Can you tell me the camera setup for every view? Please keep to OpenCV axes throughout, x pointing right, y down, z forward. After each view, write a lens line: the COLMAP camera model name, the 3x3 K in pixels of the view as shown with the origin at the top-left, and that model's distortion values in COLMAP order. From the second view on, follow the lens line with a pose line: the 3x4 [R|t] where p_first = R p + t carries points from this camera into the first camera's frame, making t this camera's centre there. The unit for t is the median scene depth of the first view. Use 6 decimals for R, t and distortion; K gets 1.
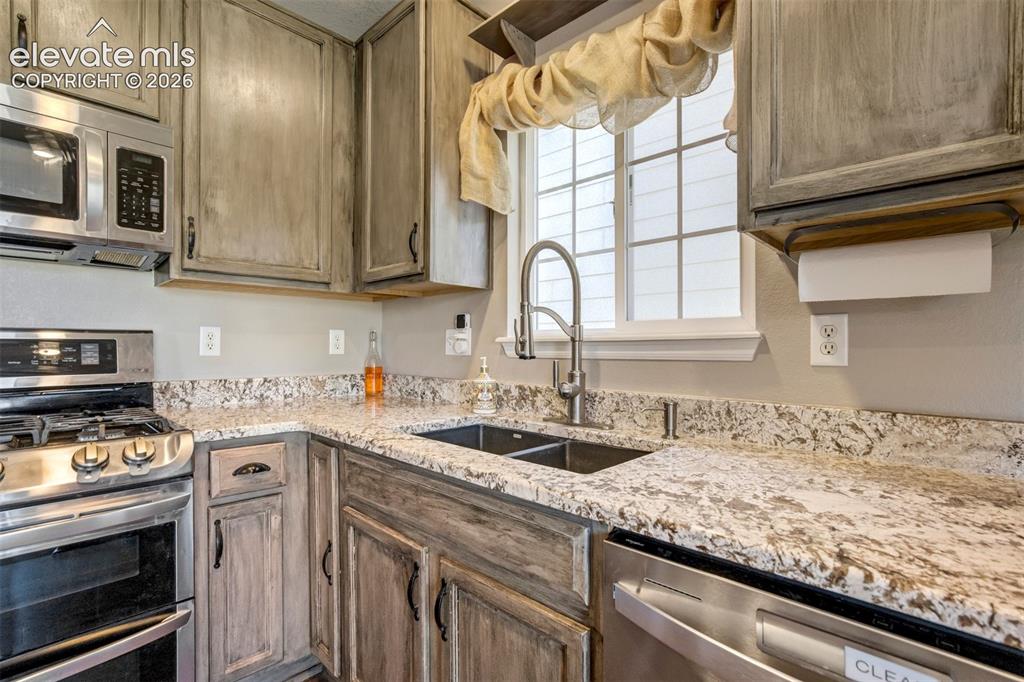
lens RADIAL K [[478.3, 0, 513.0], [0, 478.3, 348.4], [0, 0, 1]] dist [-0.037484, 0.018958]
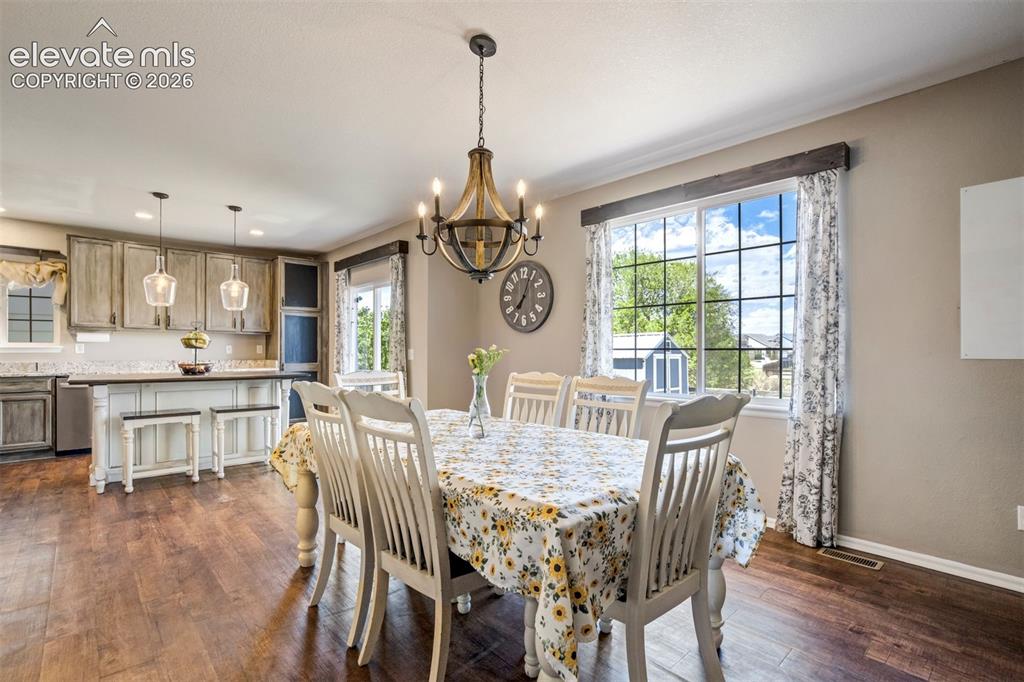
lens RADIAL K [[478.3, 0, 523.9], [0, 478.3, 350.5], [0, 0, 1]] dist [-0.037484, 0.018958]
pose [[0.036259, -0.001798, 0.999341, -2.896657], [-0.001166, 0.999998, 0.001841, -0.006447], [-0.999342, -0.001232, 0.036257, -2.729024]]
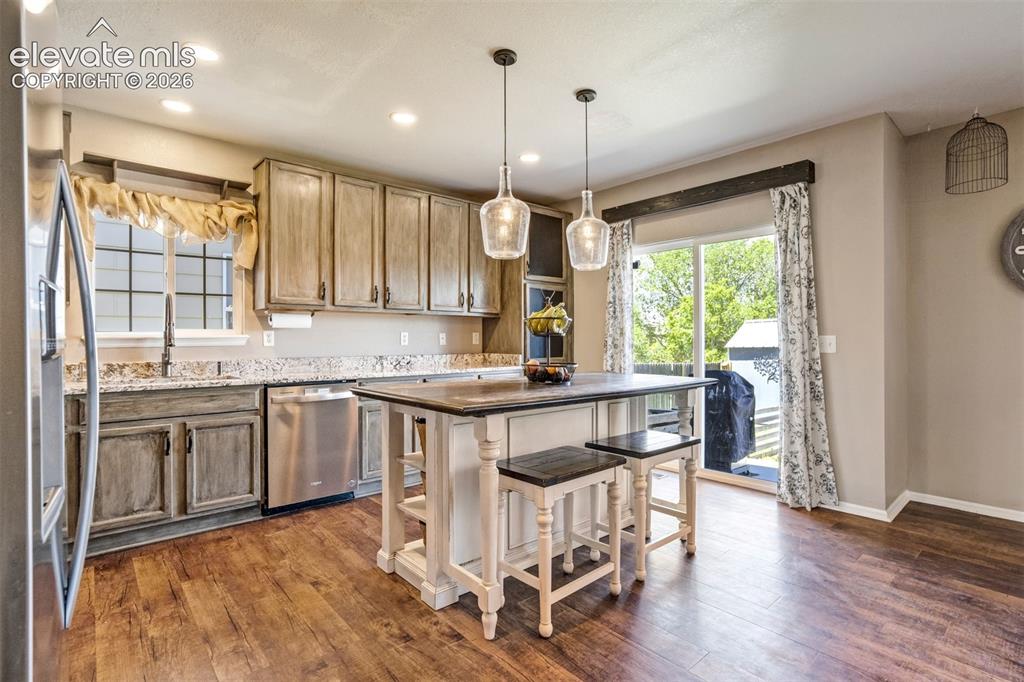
lens RADIAL K [[478.3, 0, 513.5], [0, 478.3, 339.9], [0, 0, 1]] dist [-0.037484, 0.018958]
pose [[0.073556, -0.001764, 0.997290, -1.710270], [0.007124, 0.999974, 0.001243, 0.000042], [-0.997266, 0.007013, 0.073567, -0.646531]]
